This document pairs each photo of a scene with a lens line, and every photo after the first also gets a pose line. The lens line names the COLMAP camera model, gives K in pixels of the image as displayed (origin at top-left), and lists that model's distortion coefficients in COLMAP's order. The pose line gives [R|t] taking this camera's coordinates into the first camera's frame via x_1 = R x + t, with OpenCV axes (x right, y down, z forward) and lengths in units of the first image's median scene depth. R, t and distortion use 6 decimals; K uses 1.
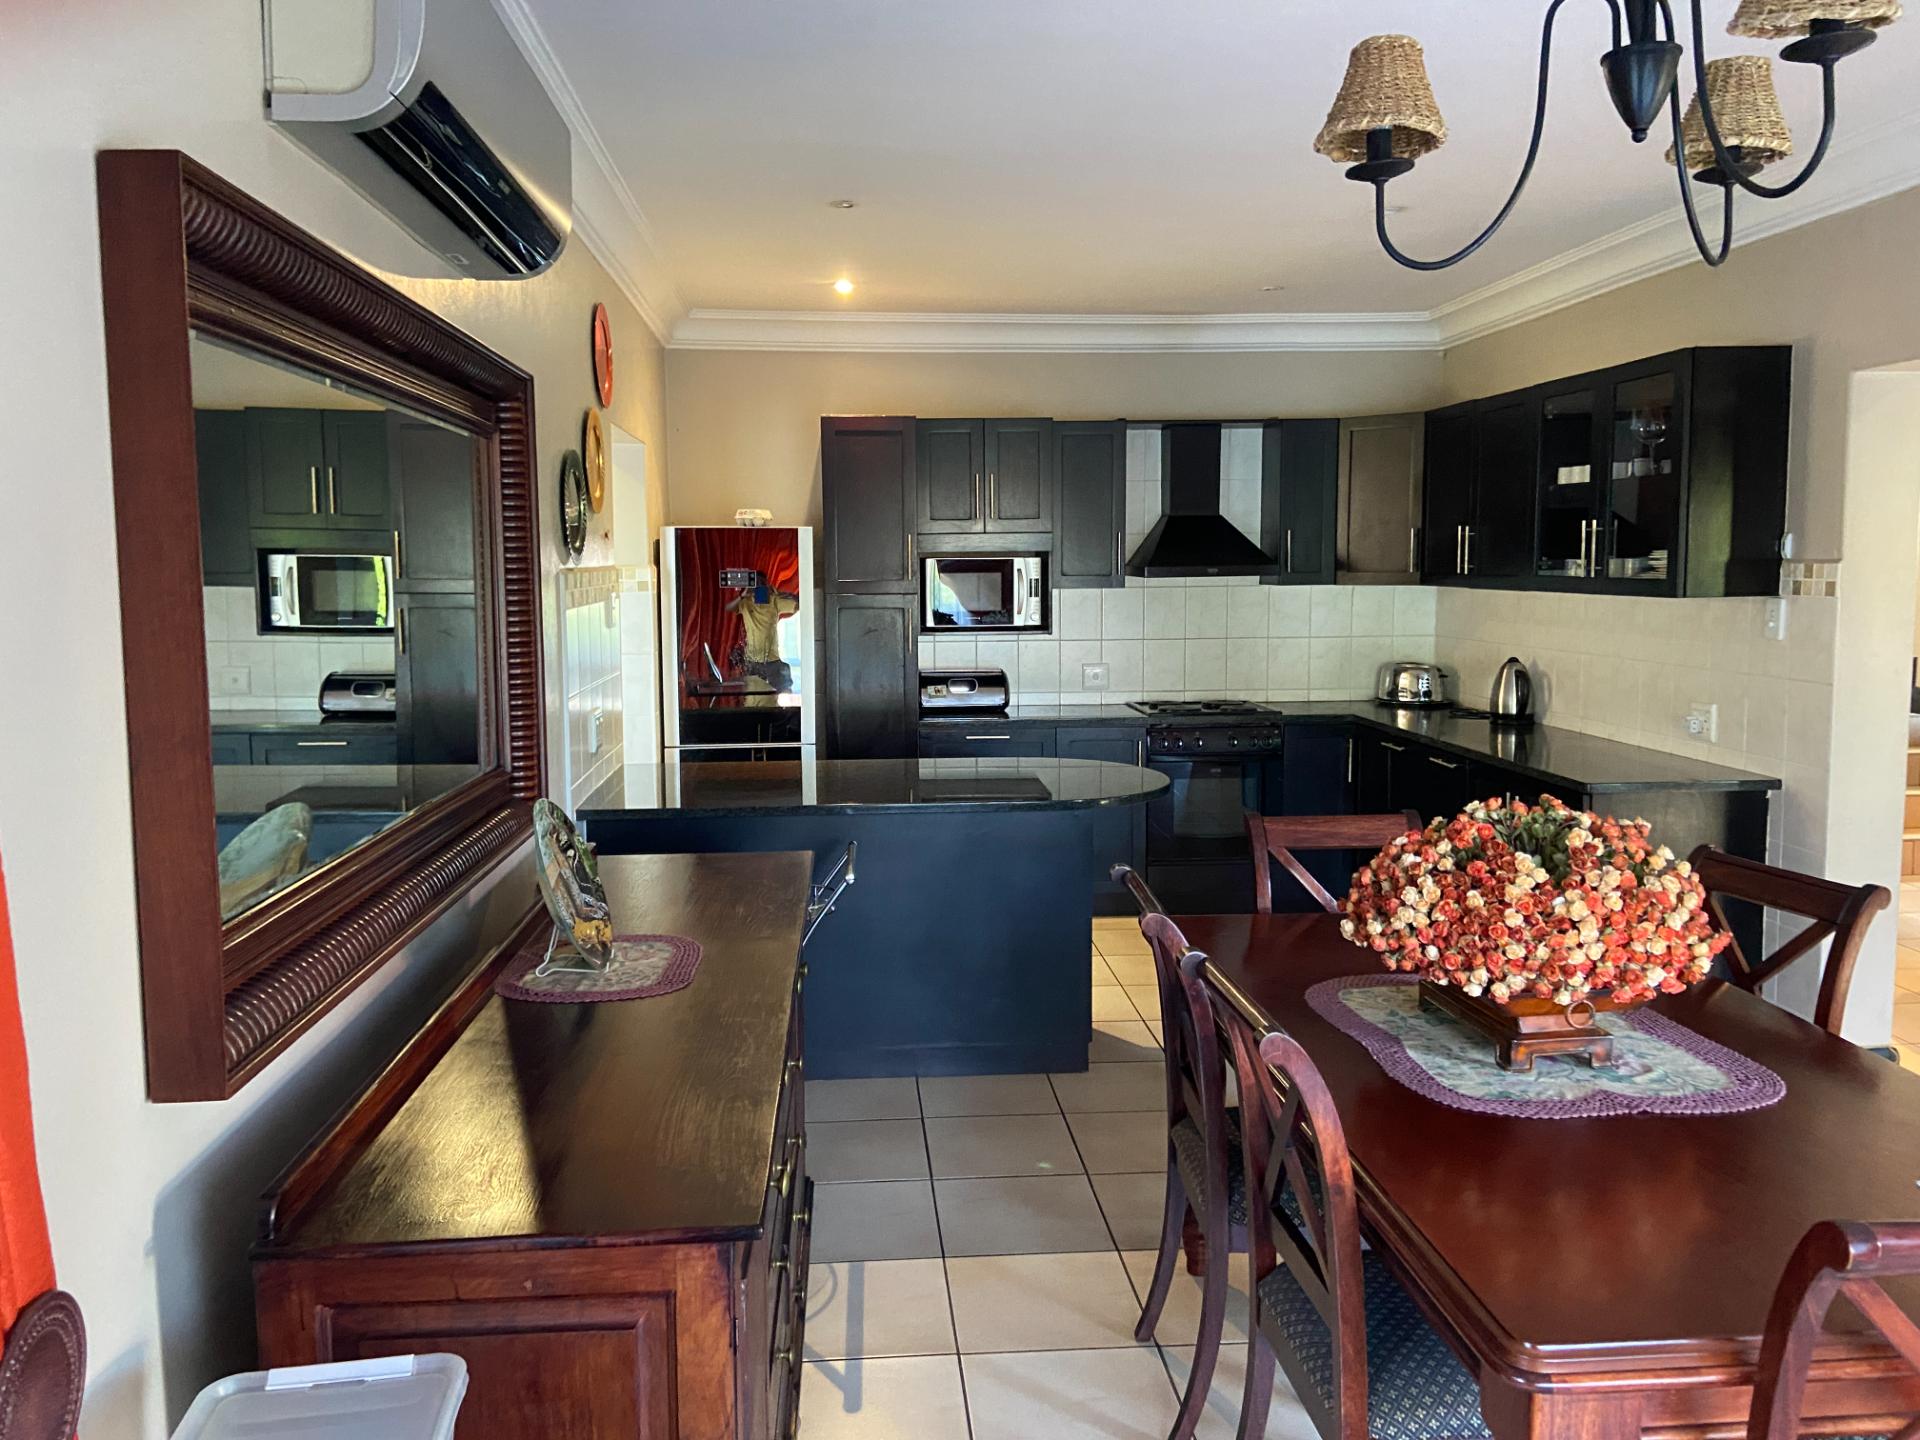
lens RADIAL K [[1453.8, 0, 958.1], [0, 1453.8, 716.1], [0, 0, 1]] dist [0.101318, -0.128842]
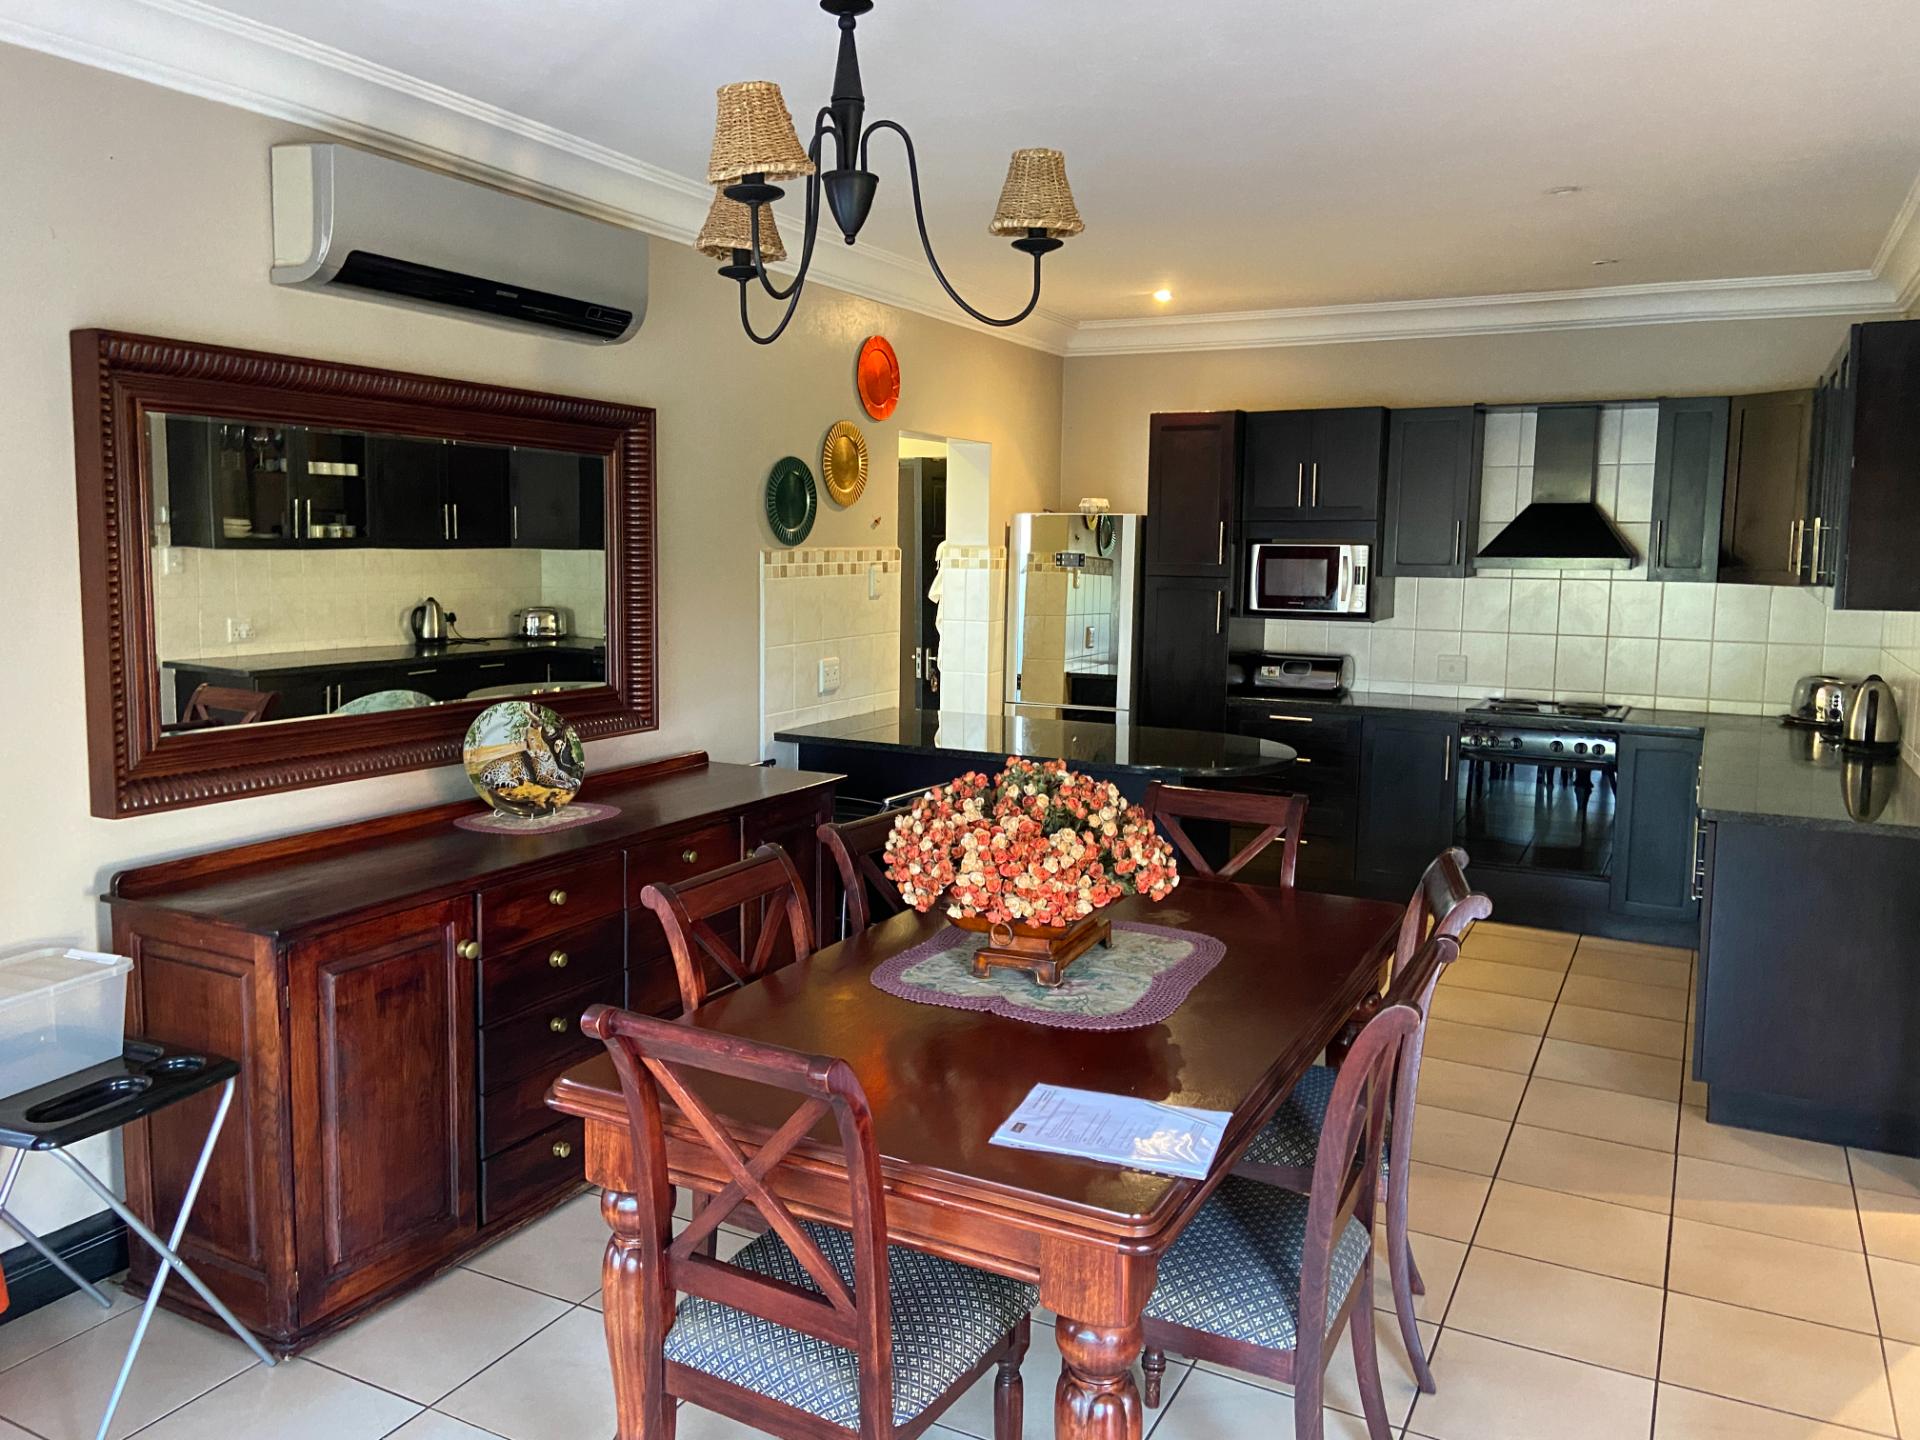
lens RADIAL K [[1453.8, 0, 953.1], [0, 1453.8, 716.8], [0, 0, 1]] dist [0.101318, -0.128842]
pose [[0.850517, 0.084386, -0.519134, 0.366254], [-0.076639, 0.996394, 0.036405, -0.005950], [0.520334, 0.008823, 0.853917, -0.016185]]
